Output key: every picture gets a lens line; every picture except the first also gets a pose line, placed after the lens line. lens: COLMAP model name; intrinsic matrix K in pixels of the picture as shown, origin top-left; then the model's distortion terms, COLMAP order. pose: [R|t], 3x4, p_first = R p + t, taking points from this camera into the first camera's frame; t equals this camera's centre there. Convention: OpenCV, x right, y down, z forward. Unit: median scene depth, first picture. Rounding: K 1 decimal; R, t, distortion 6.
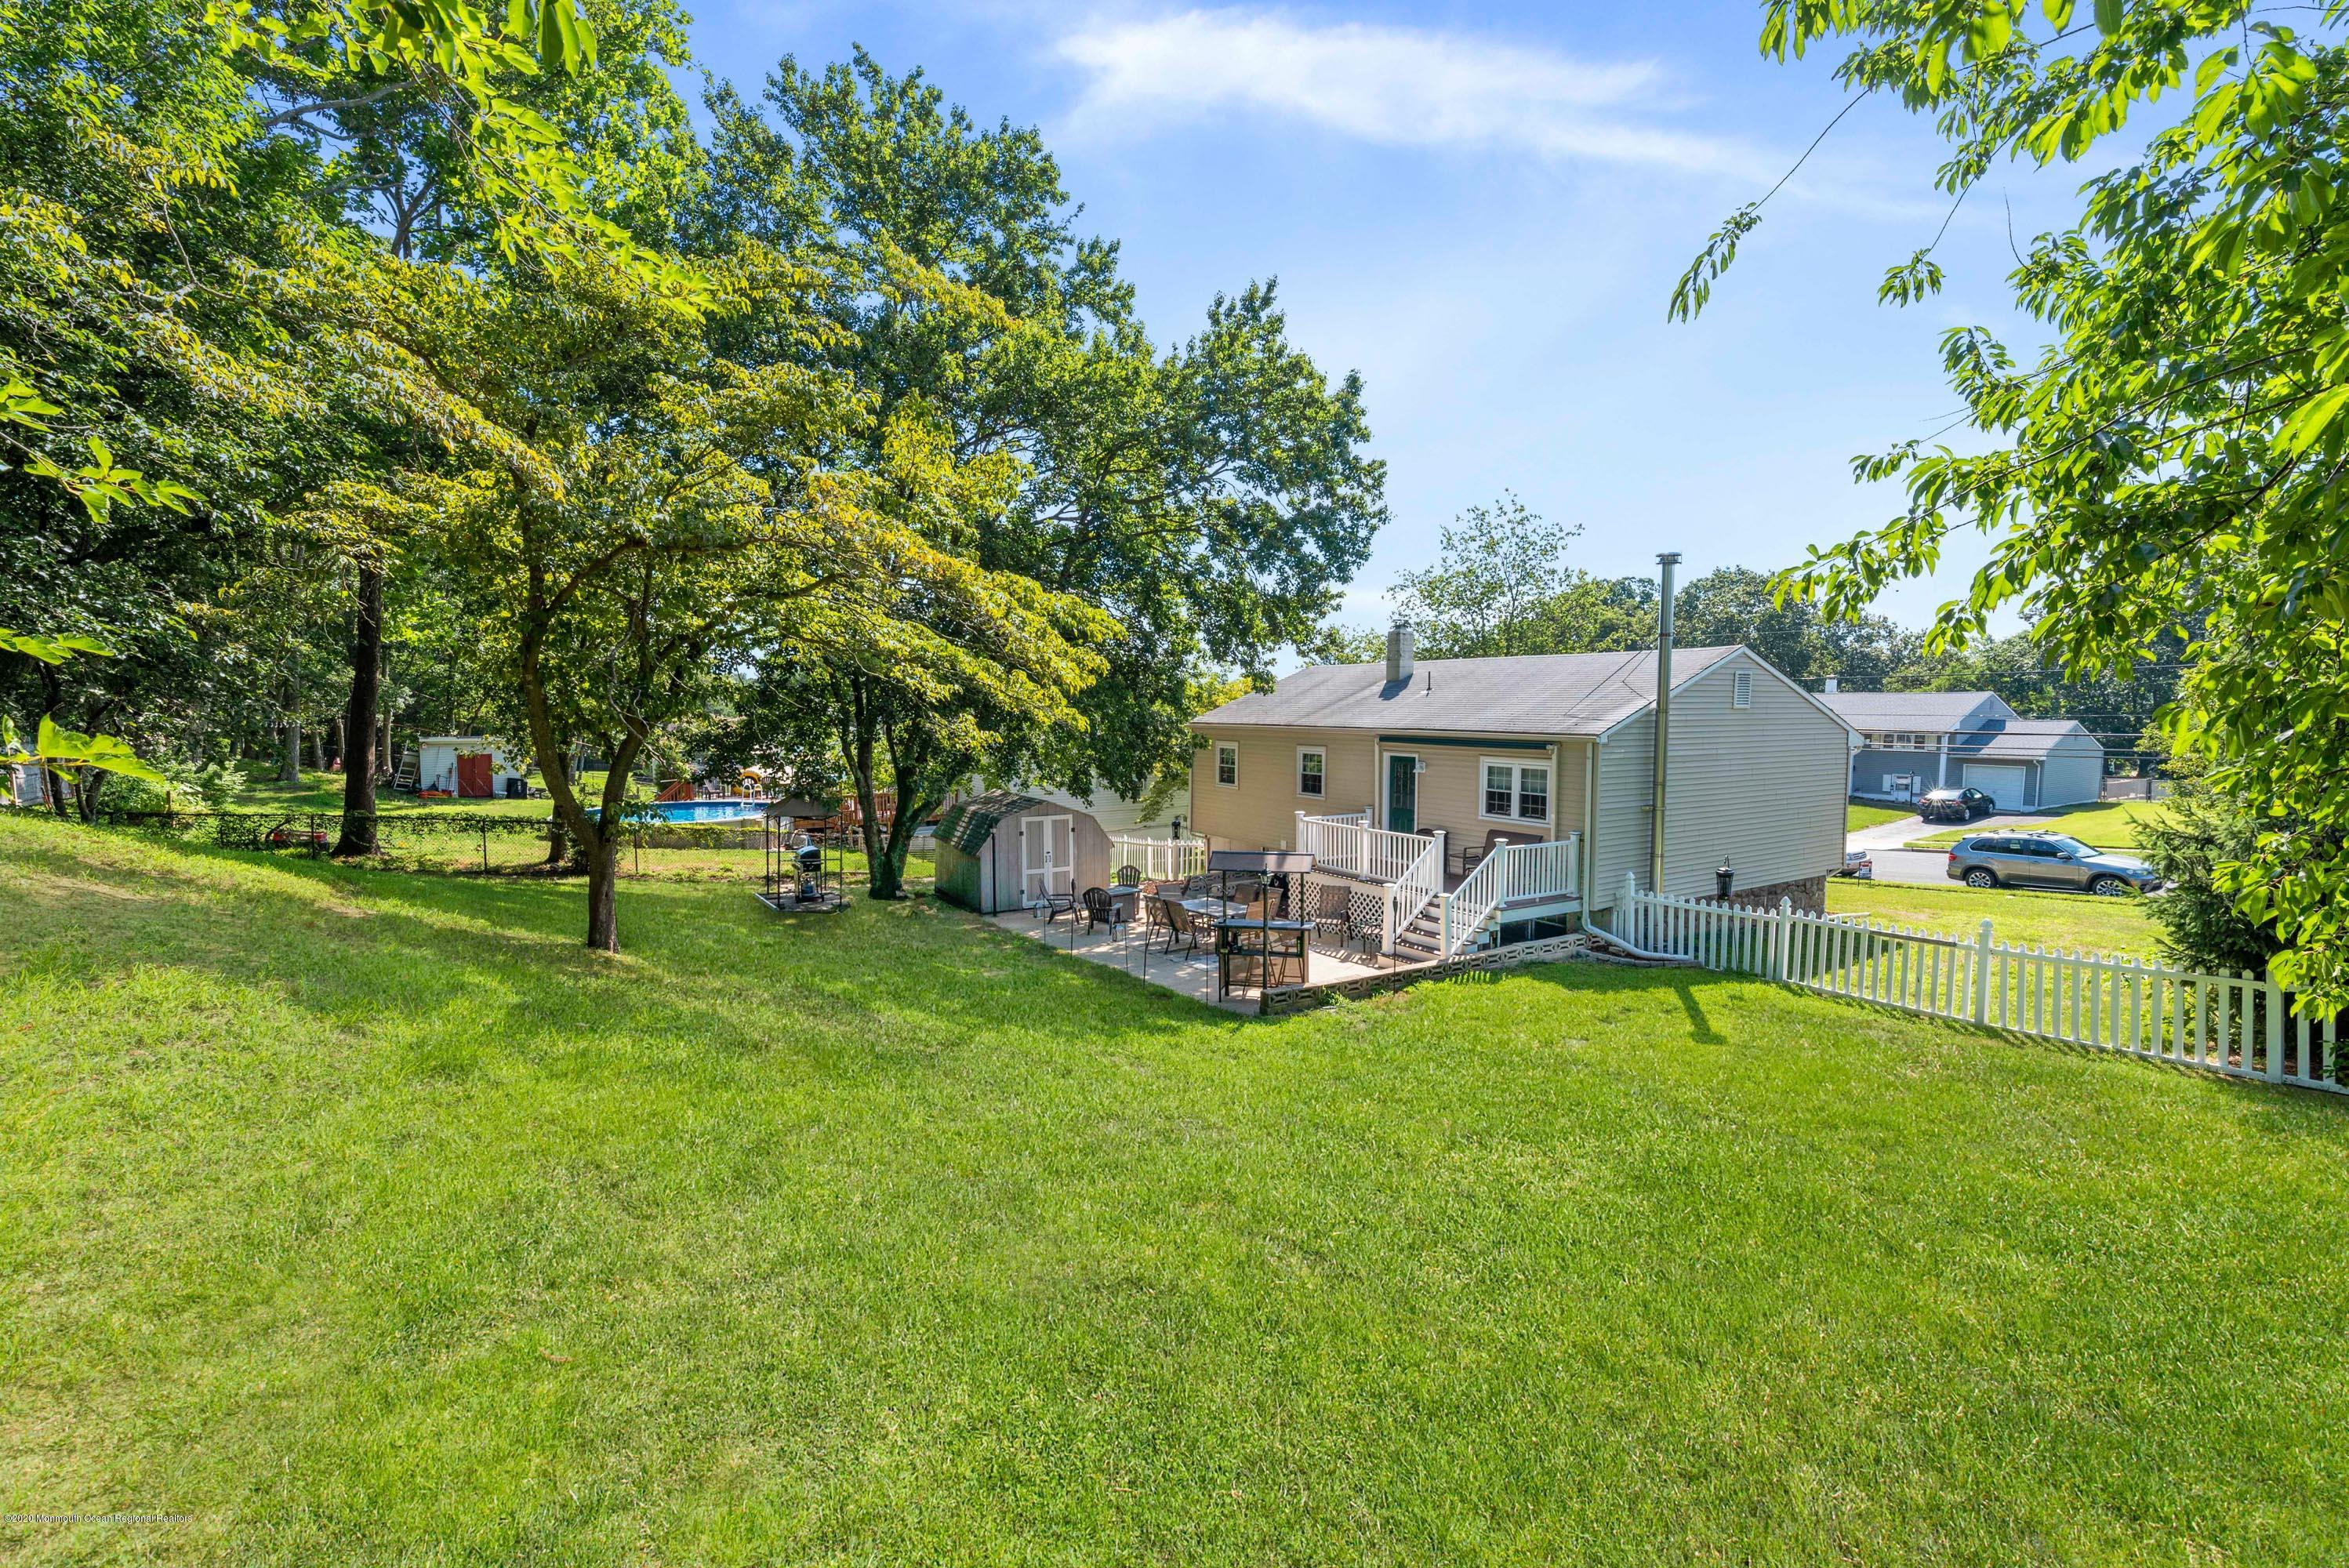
lens RADIAL K [[1013.4, 0, 1162.0], [0, 1013.4, 774.6], [0, 0, 1]] dist [0.001767, 0.000023]
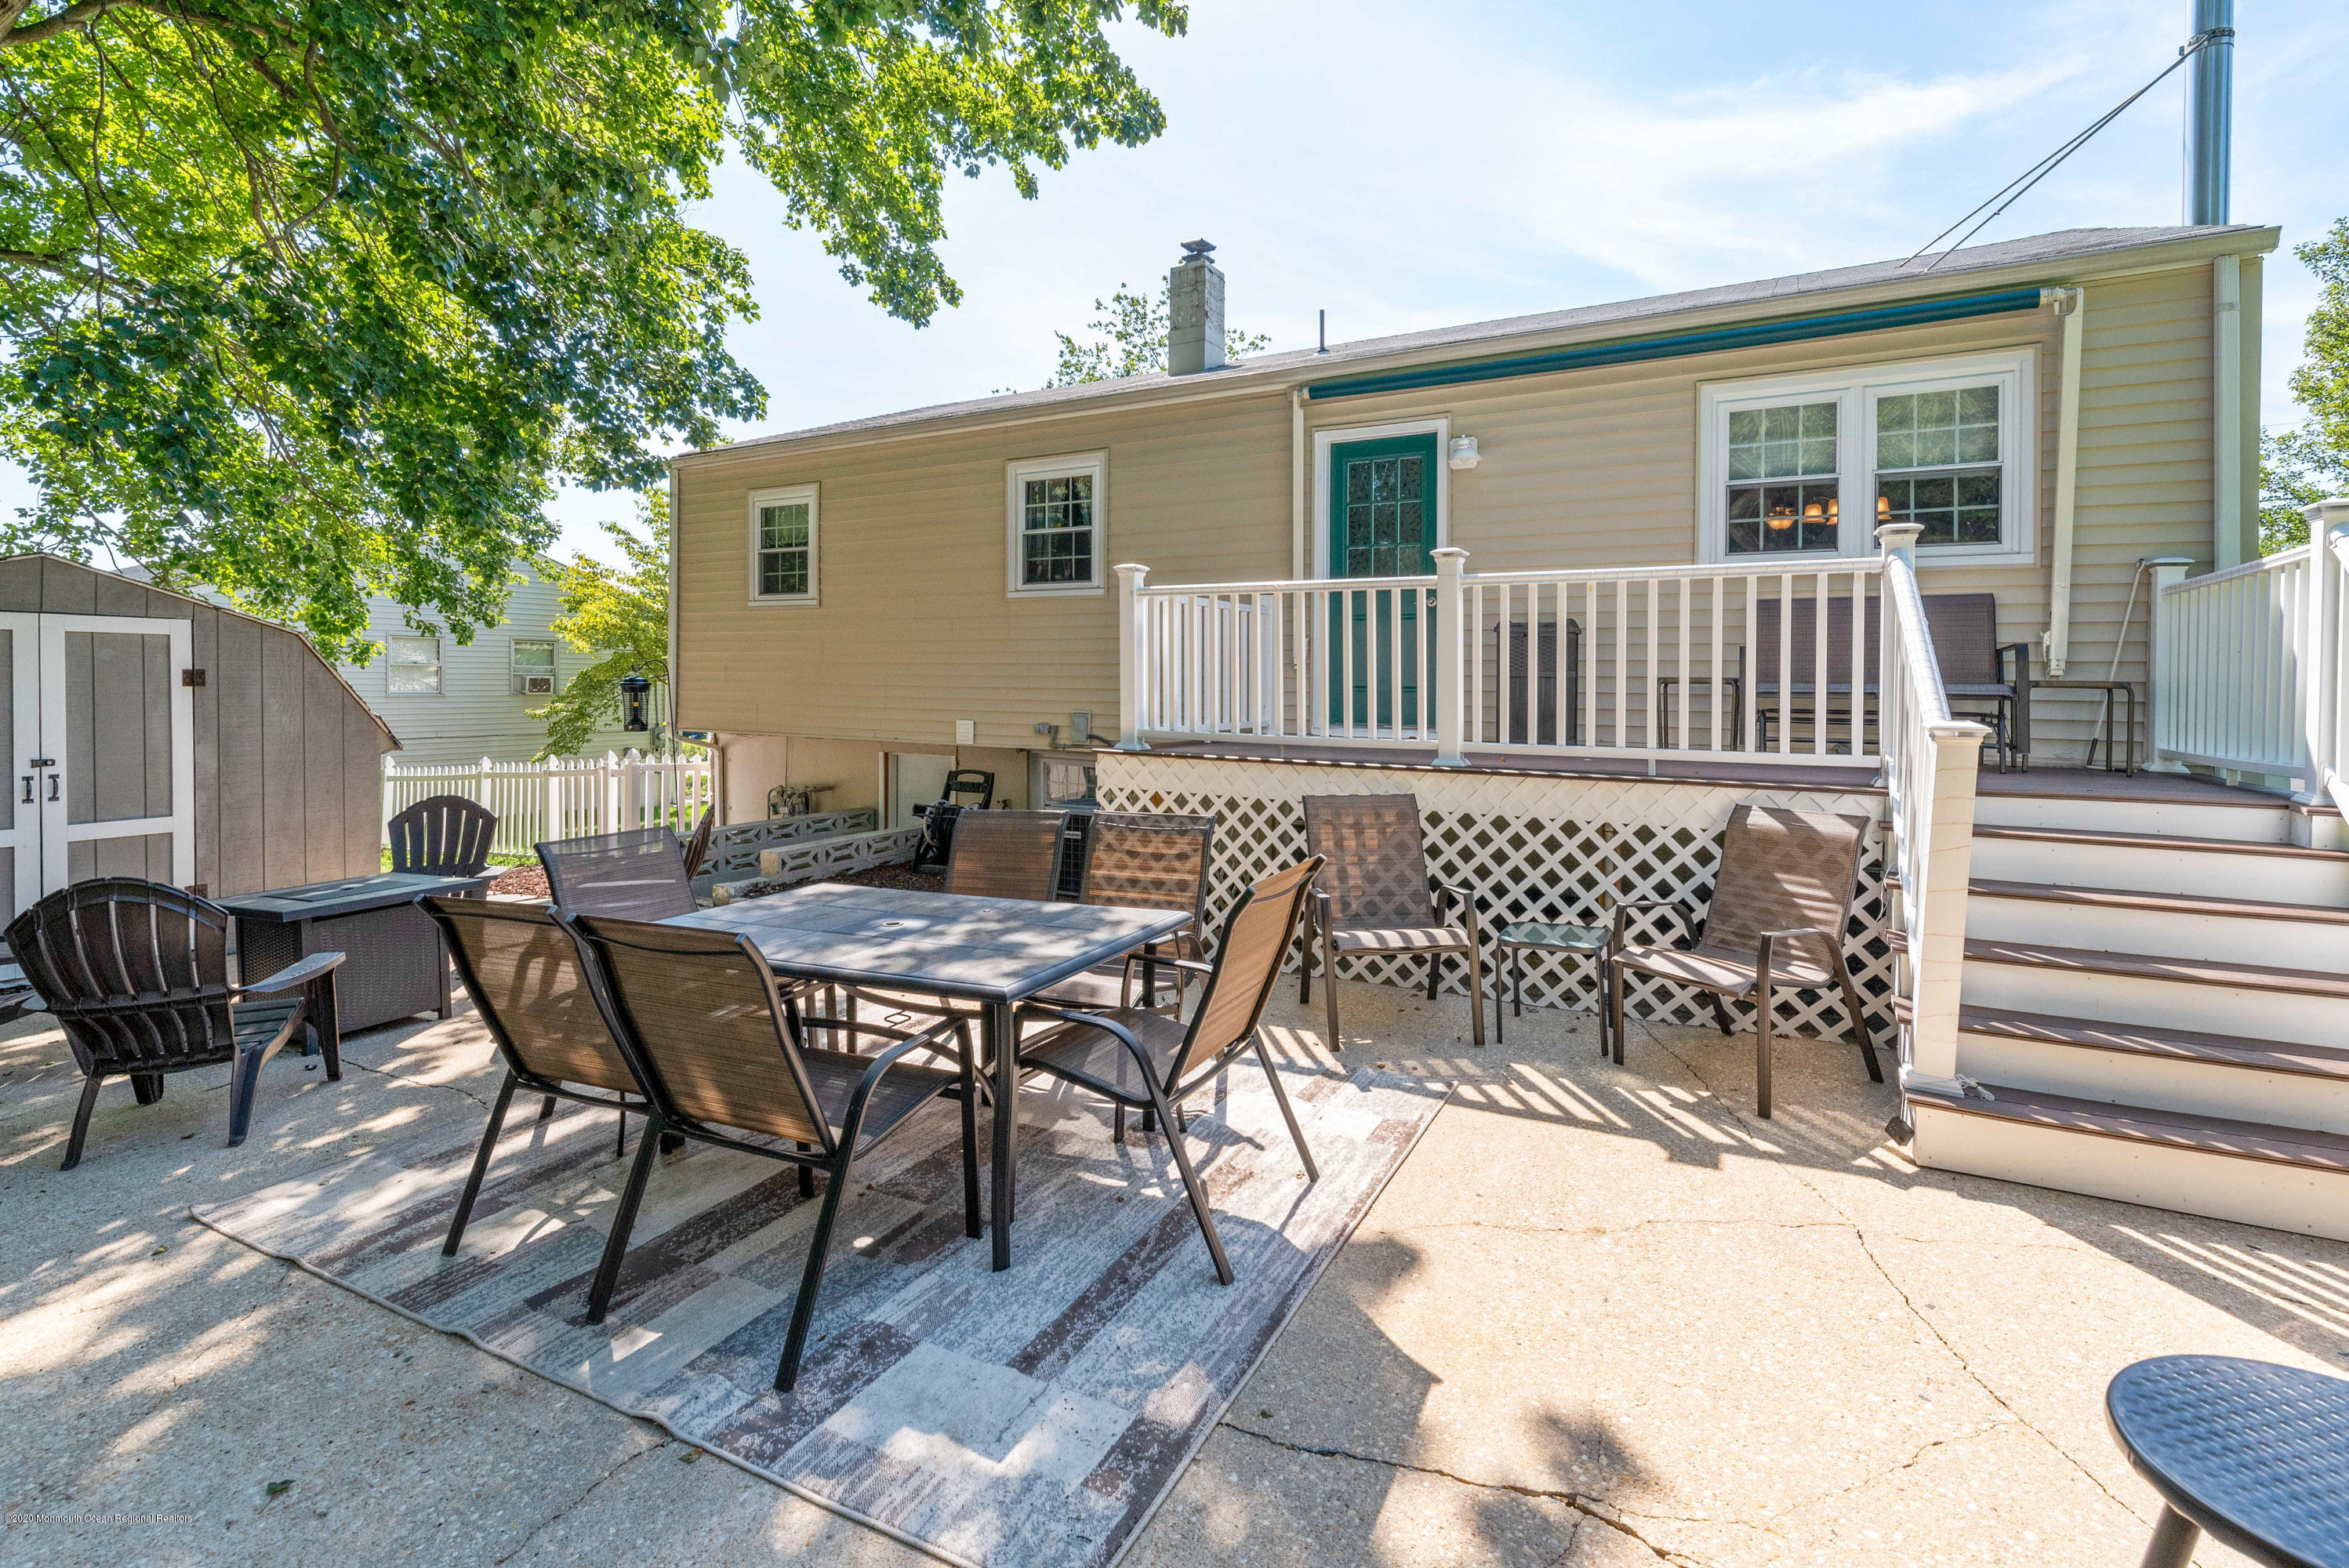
lens RADIAL K [[1037.0, 0, 1208.3], [0, 1037.0, 712.1], [0, 0, 1]] dist [0.014803, 0.000285]
pose [[0.862377, 0.004128, 0.506250, 0.003042], [0.015795, 0.999261, -0.035055, 0.092079], [-0.506020, 0.038227, 0.861674, 0.747177]]
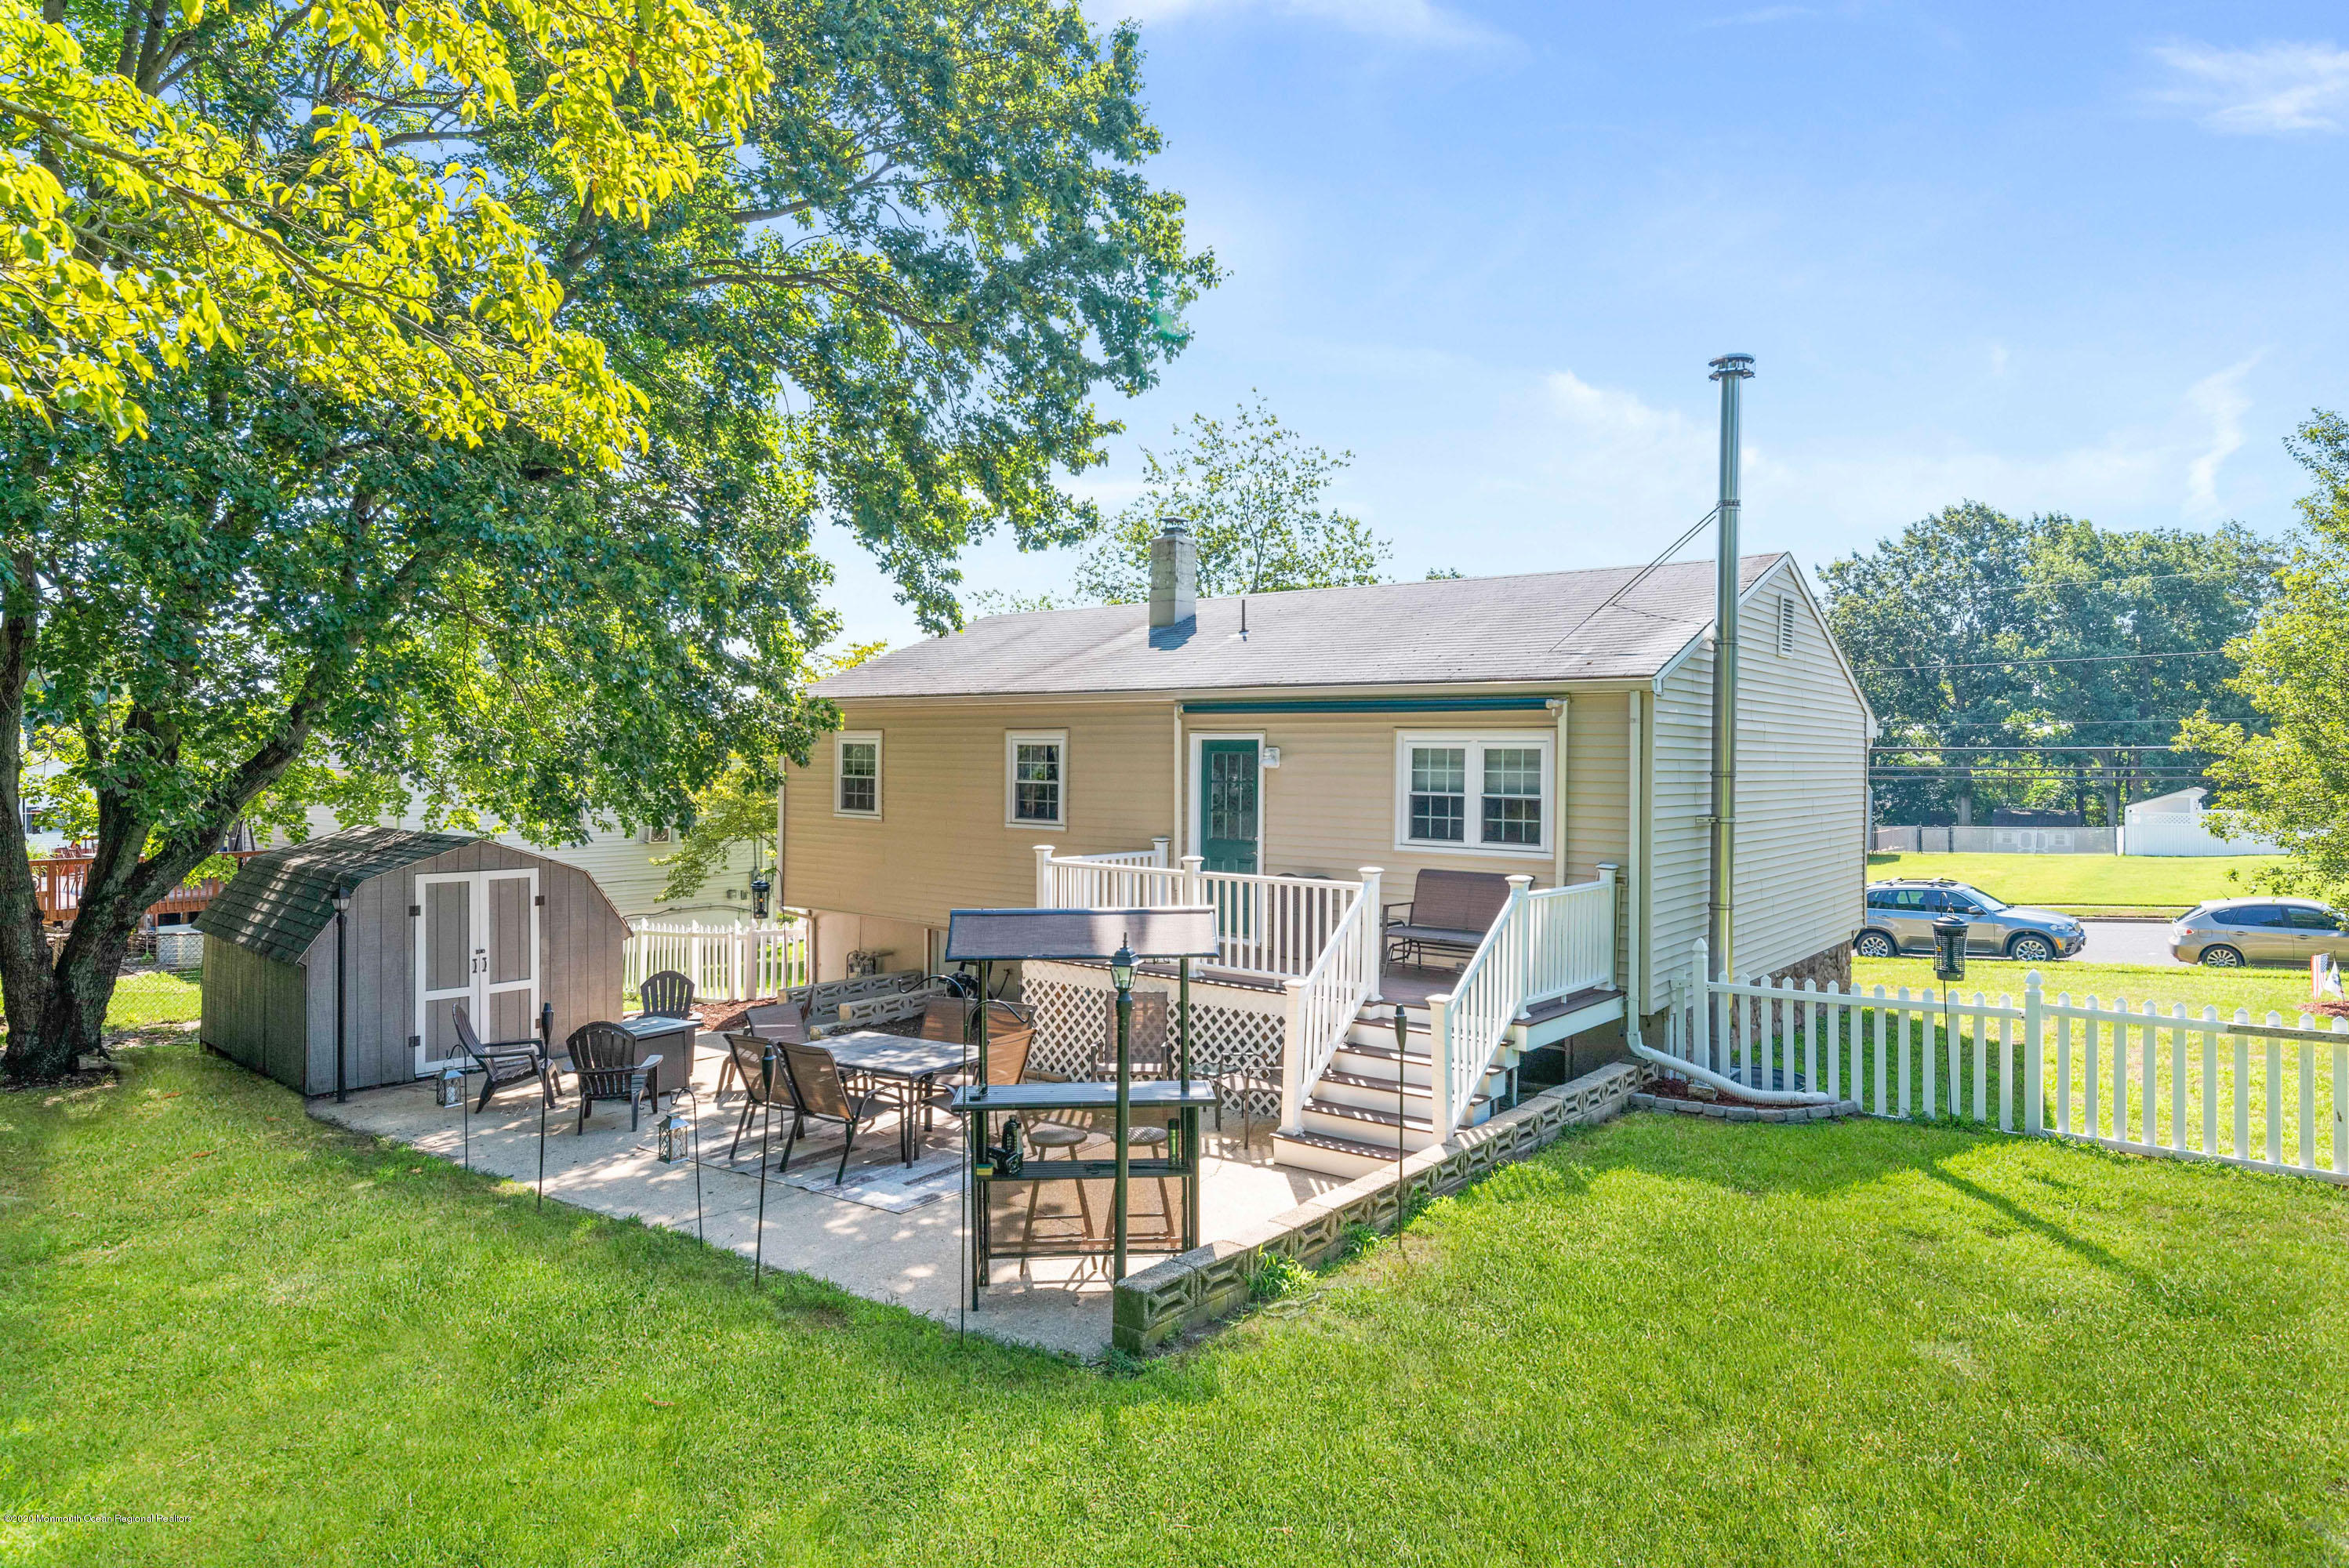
lens RADIAL K [[1376.0, 0, 1172.7], [0, 1376.0, 764.1], [0, 0, 1]] dist [-0.001781, 0.000284]
pose [[0.938811, 0.010537, 0.344272, -0.038258], [0.010505, 0.998191, -0.059197, 0.037917], [-0.344273, 0.059191, 0.937002, 0.351099]]
